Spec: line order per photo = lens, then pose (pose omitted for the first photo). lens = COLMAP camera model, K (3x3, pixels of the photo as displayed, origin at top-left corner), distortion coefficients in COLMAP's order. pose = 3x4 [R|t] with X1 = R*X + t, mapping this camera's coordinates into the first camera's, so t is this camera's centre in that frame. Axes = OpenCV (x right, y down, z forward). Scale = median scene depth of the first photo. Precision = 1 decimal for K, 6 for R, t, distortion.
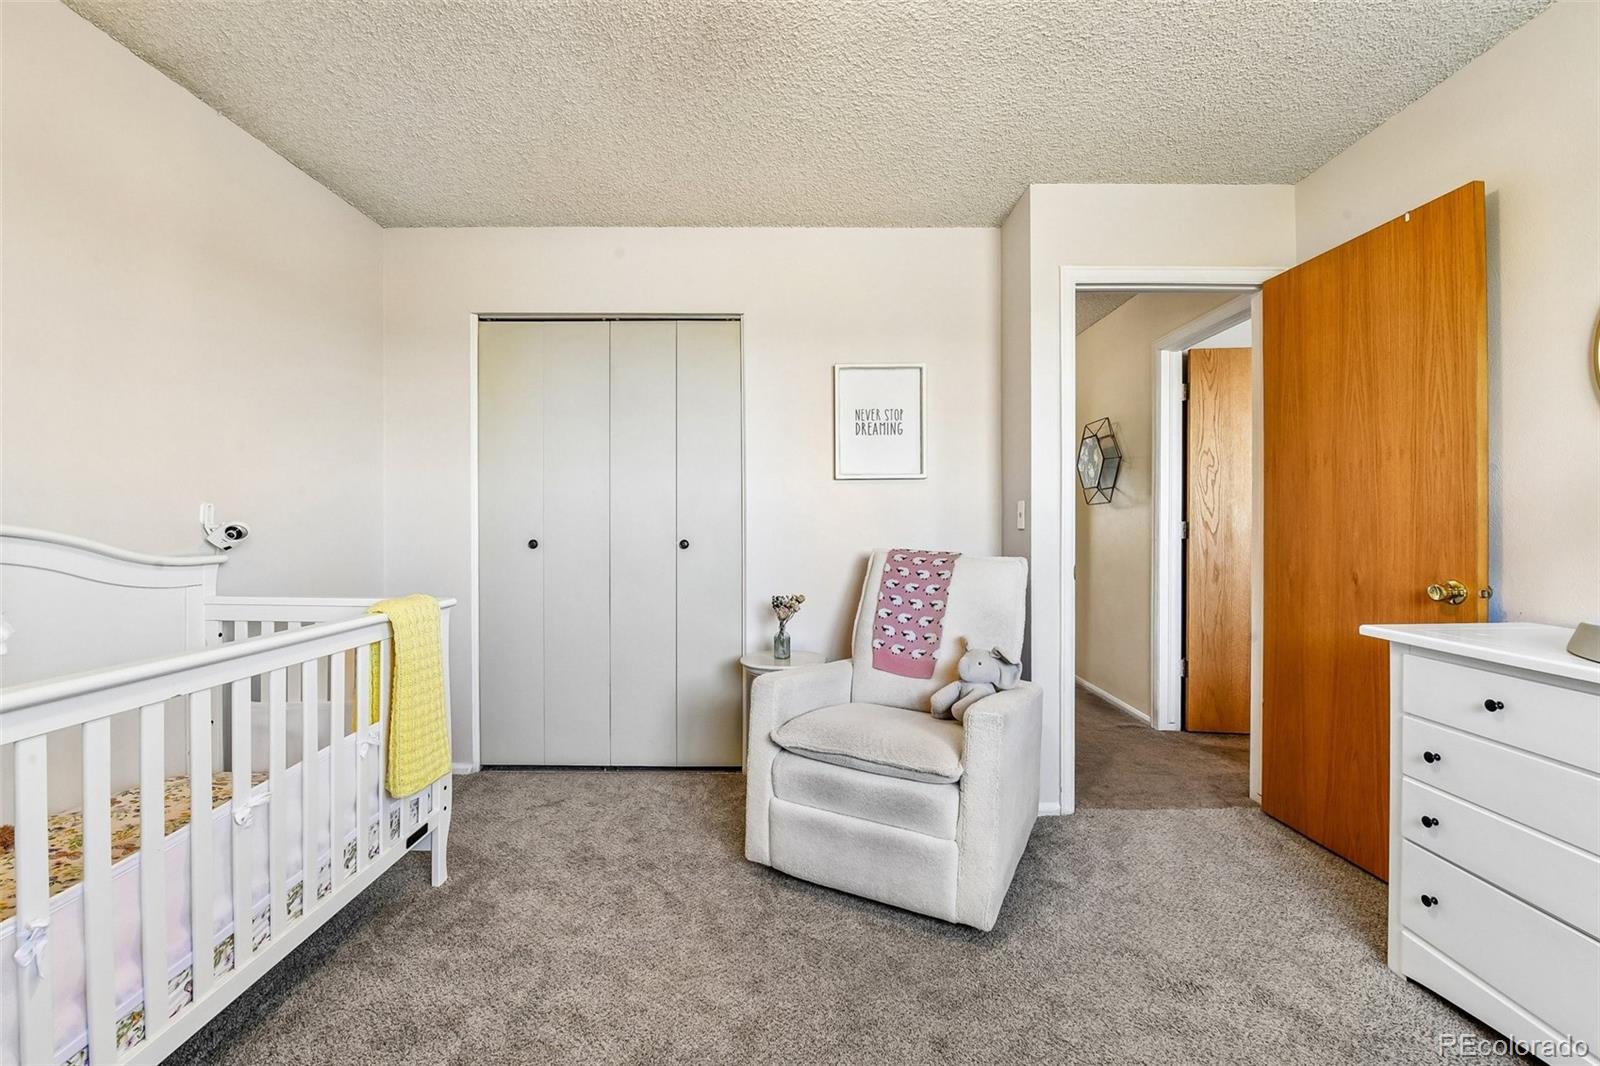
lens RADIAL K [[648.9, 0, 808.2], [0, 648.9, 523.8], [0, 0, 1]] dist [-0.012301, -0.000775]
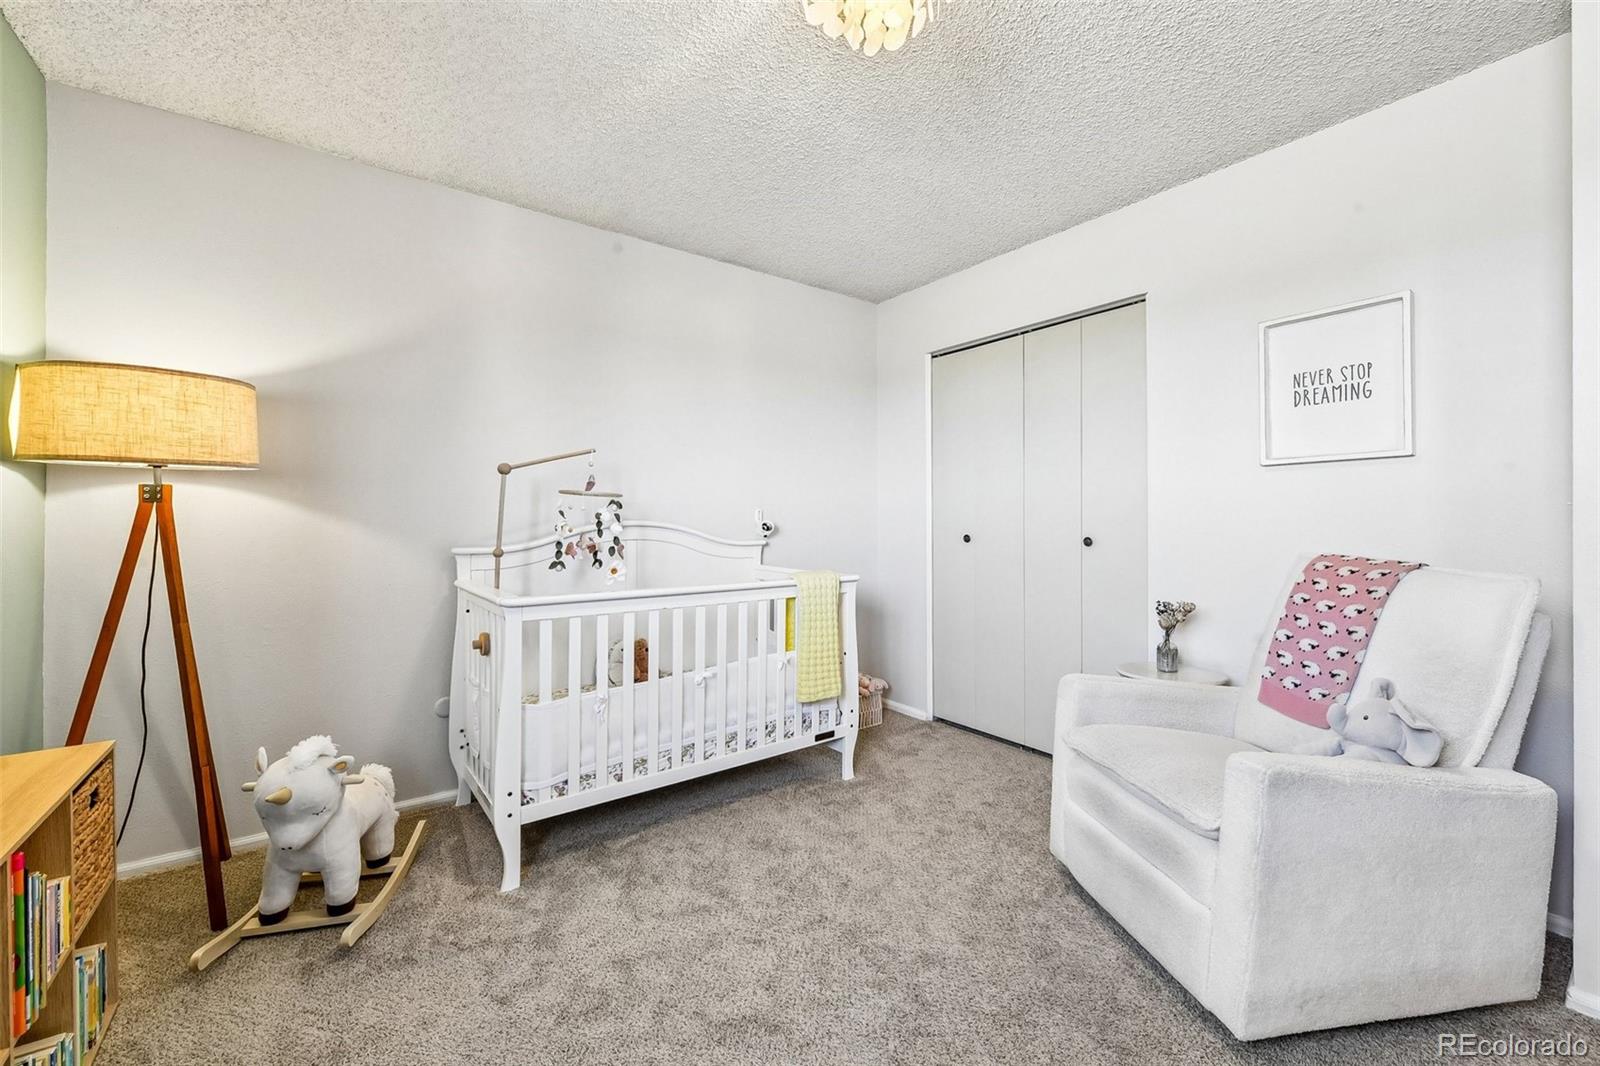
lens RADIAL K [[648.9, 0, 813.6], [0, 648.9, 527.9], [0, 0, 1]] dist [-0.012301, -0.000775]
pose [[0.594410, 0.005383, -0.804144, 0.431910], [-0.000183, 0.999978, 0.006559, 0.004065], [0.804162, -0.003751, 0.594398, 0.090137]]
